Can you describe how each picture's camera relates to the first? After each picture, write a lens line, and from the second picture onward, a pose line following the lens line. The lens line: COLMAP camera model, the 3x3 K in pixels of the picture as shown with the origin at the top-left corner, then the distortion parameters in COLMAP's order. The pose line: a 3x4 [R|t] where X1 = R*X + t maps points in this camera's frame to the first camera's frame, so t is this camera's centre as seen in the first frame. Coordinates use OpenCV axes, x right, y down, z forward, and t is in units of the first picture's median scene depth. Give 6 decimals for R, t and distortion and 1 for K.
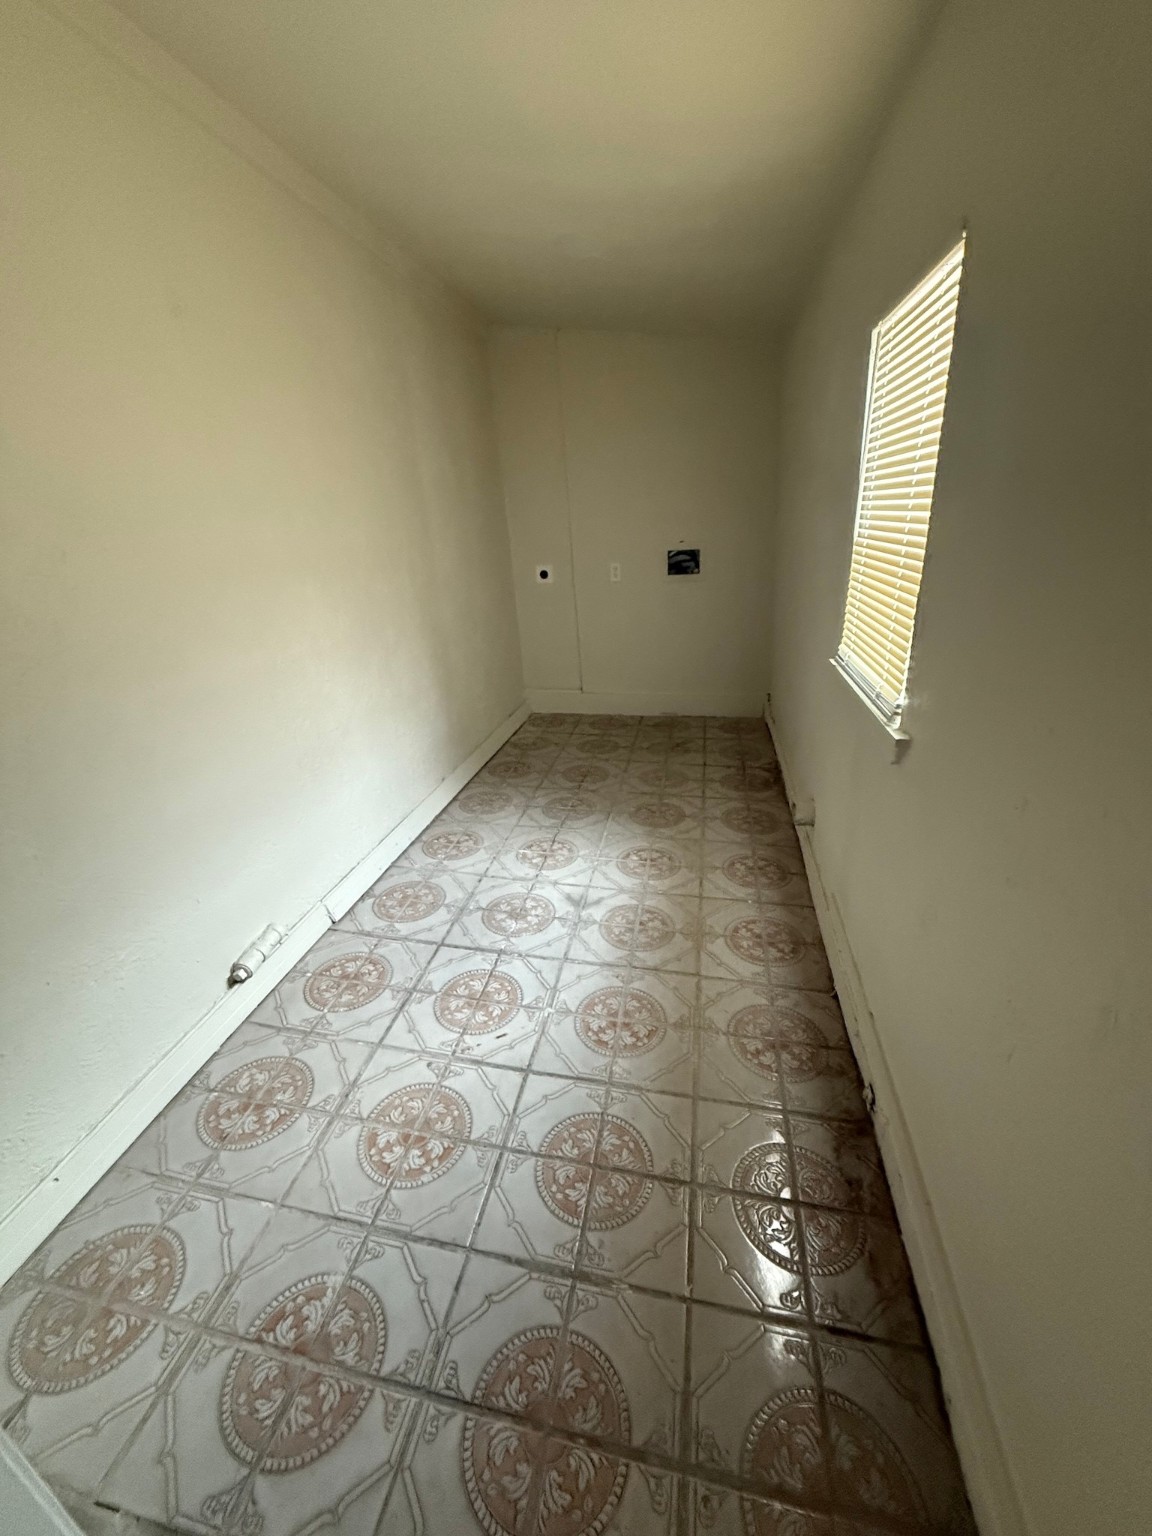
lens RADIAL K [[607.8, 0, 576.0], [0, 607.8, 768.0], [0, 0, 1]] dist [0.000638, 0.000190]
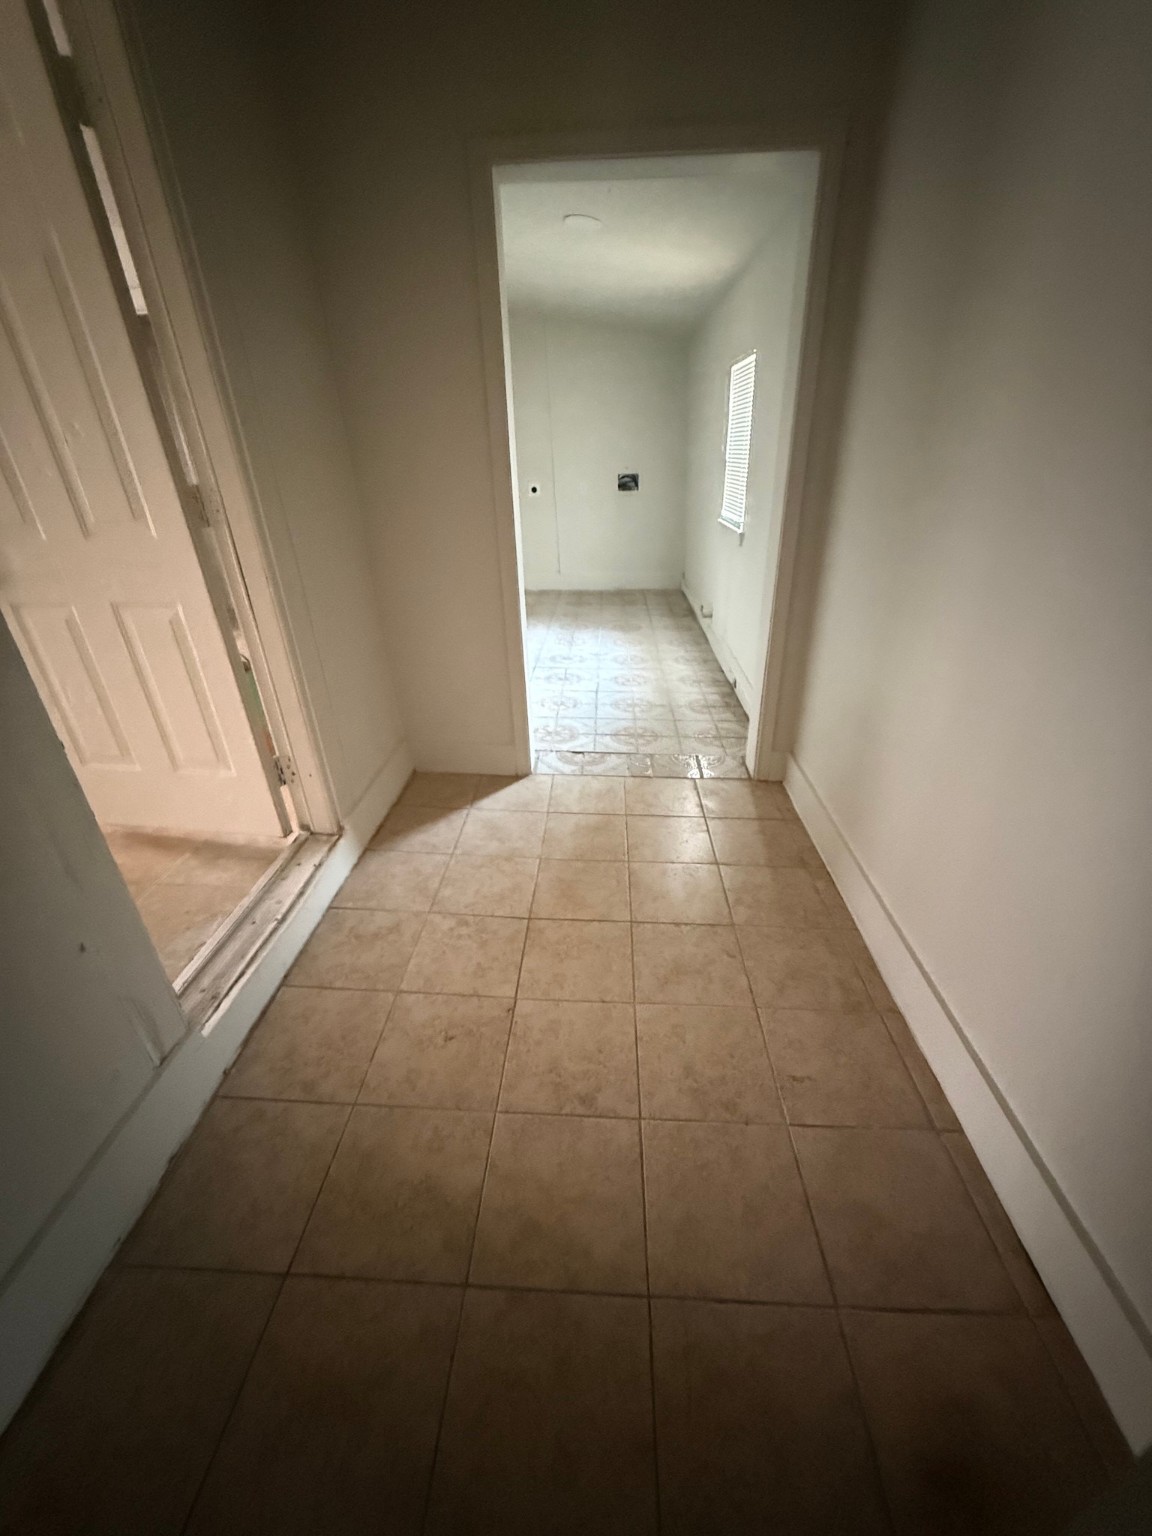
lens RADIAL K [[607.8, 0, 576.0], [0, 607.8, 768.0], [0, 0, 1]] dist [0.000638, 0.000190]
pose [[0.987712, -0.048360, 0.148614, -0.397960], [0.036359, 0.995933, 0.082438, 0.456841], [-0.151996, -0.076022, 0.985453, -1.005540]]
